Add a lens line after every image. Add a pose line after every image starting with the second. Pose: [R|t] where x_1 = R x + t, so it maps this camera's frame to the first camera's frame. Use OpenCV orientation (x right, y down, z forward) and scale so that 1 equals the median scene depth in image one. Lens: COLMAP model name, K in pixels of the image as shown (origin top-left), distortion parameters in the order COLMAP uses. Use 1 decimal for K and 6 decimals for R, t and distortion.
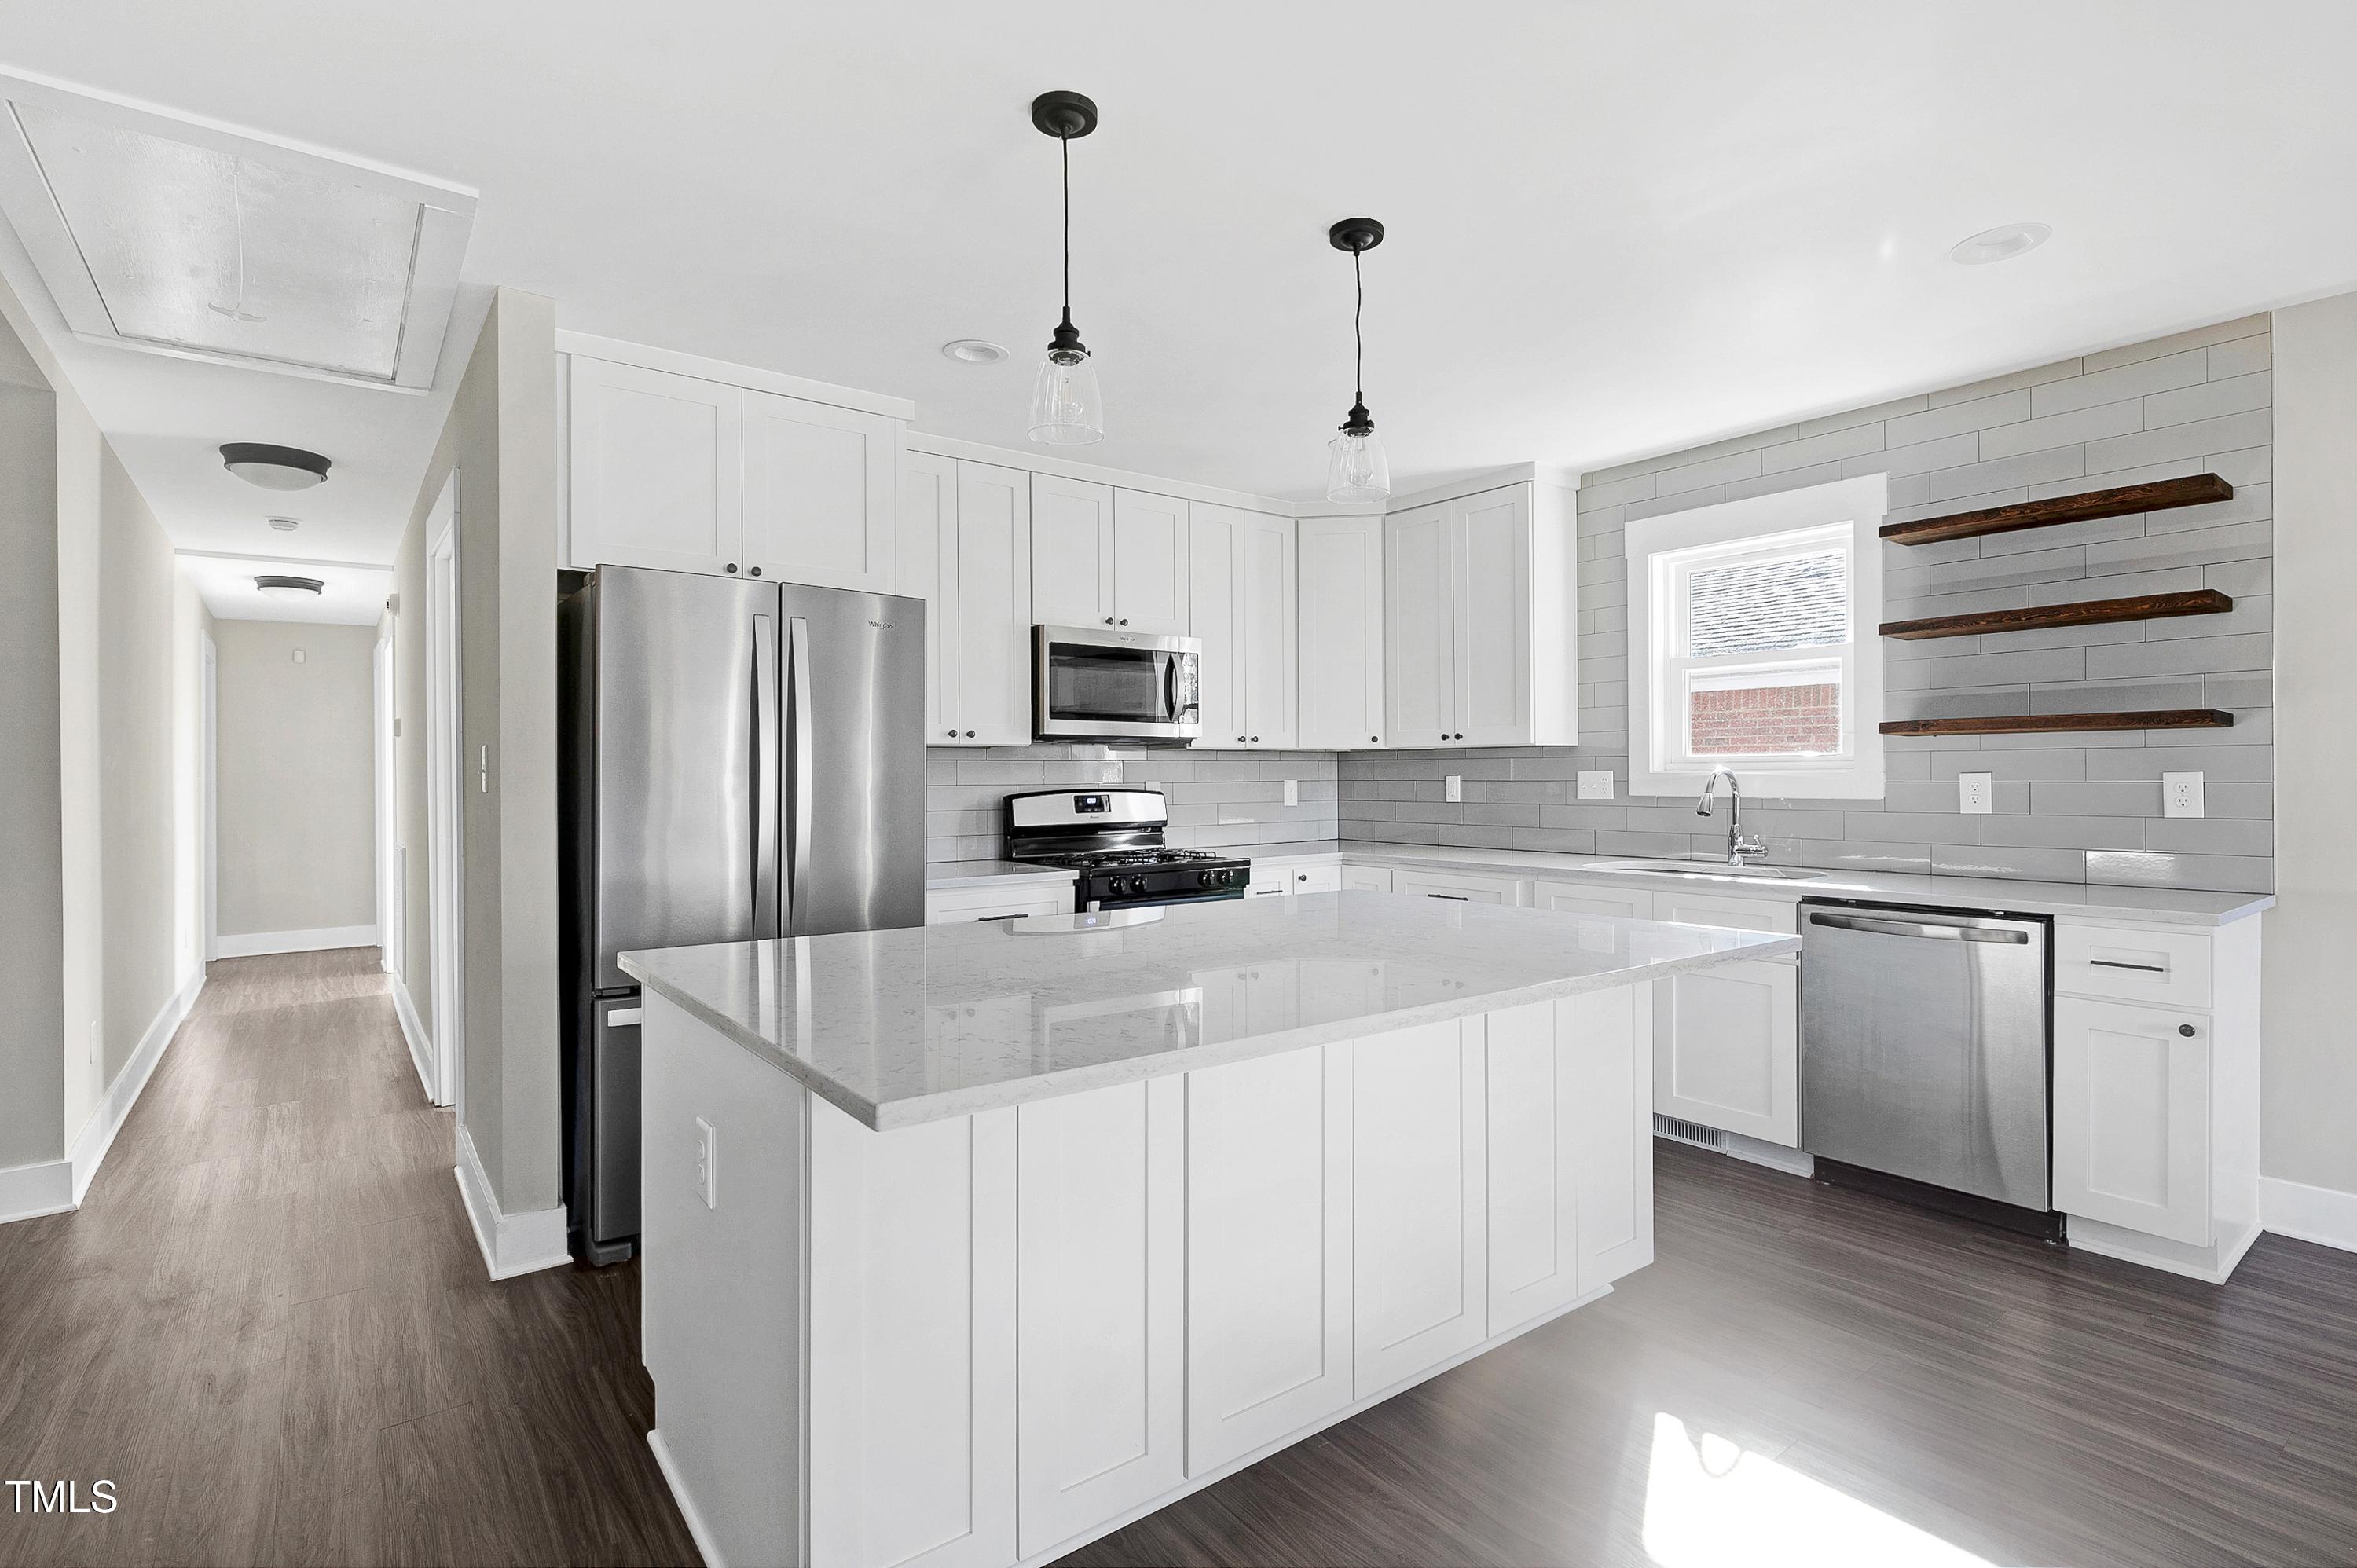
lens RADIAL K [[1125.8, 0, 1167.1], [0, 1125.8, 774.0], [0, 0, 1]] dist [-0.001326, -0.001210]
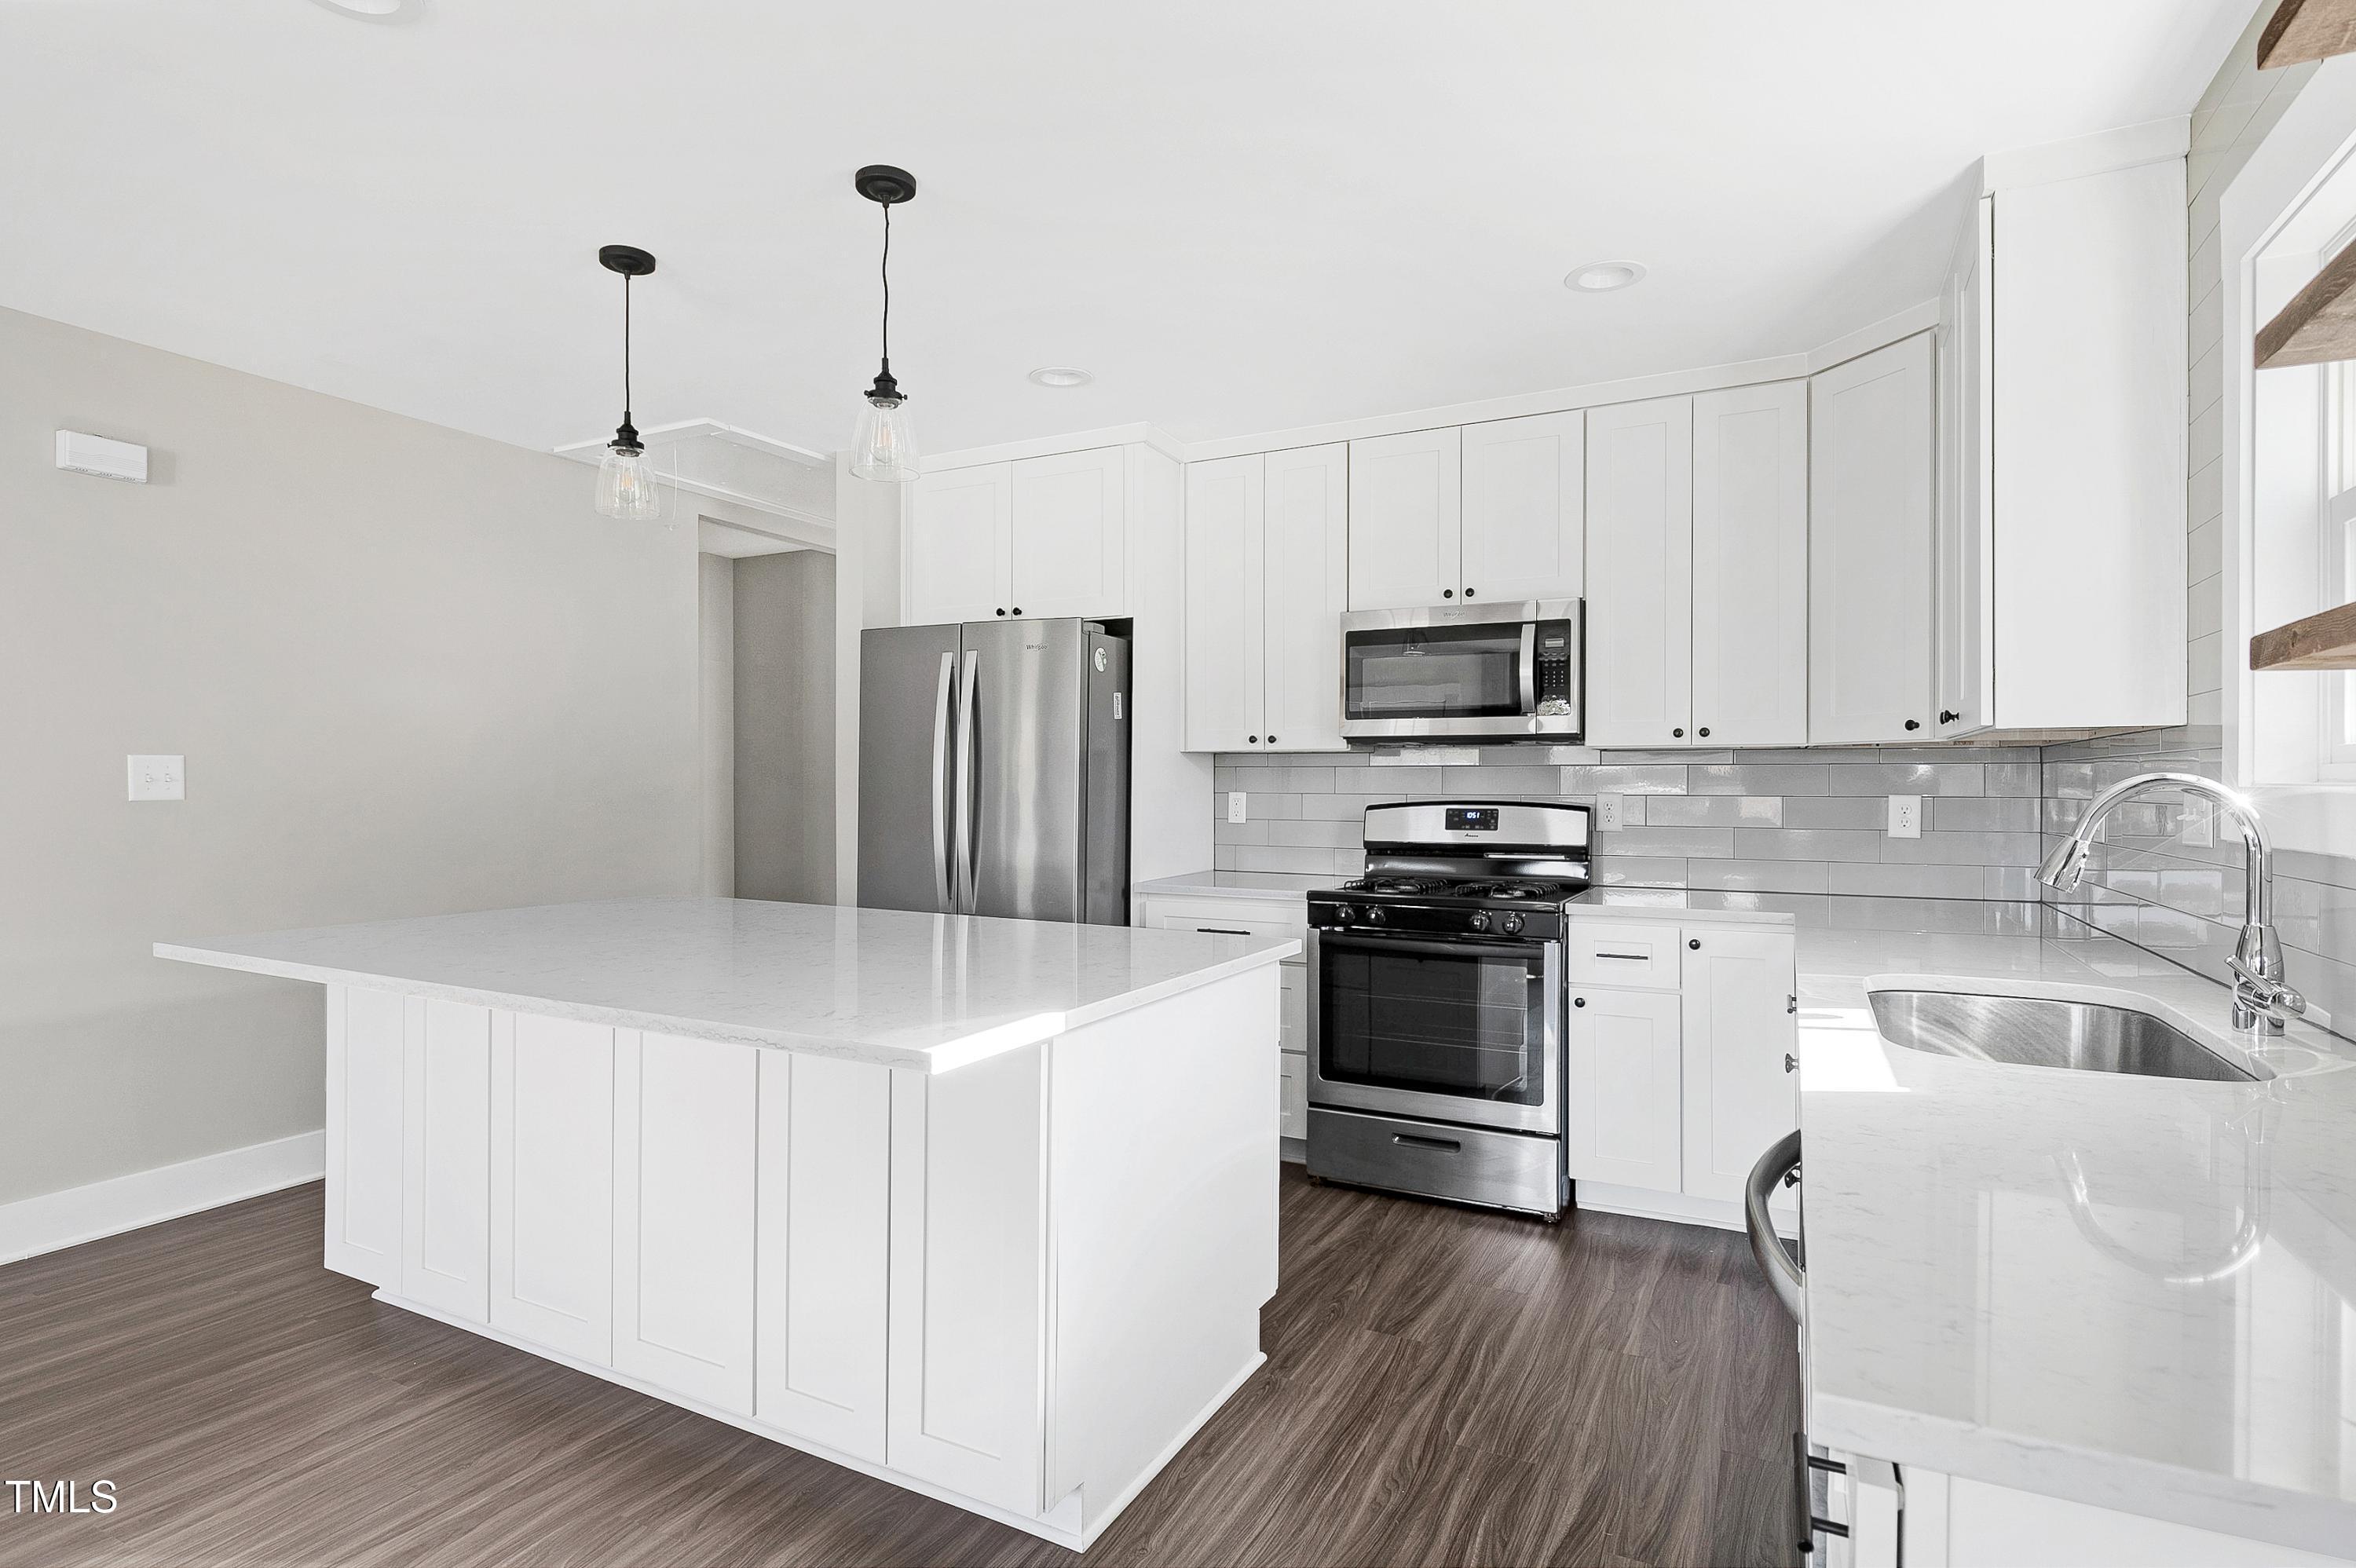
lens RADIAL K [[1203.7, 0, 1164.7], [0, 1203.7, 780.0], [0, 0, 1]] dist [-0.001344, 0.001528]
pose [[0.424343, 0.003594, -0.905494, 0.793507], [-0.004672, 0.999988, 0.001780, -0.002812], [0.905489, 0.003475, 0.424355, 0.547432]]
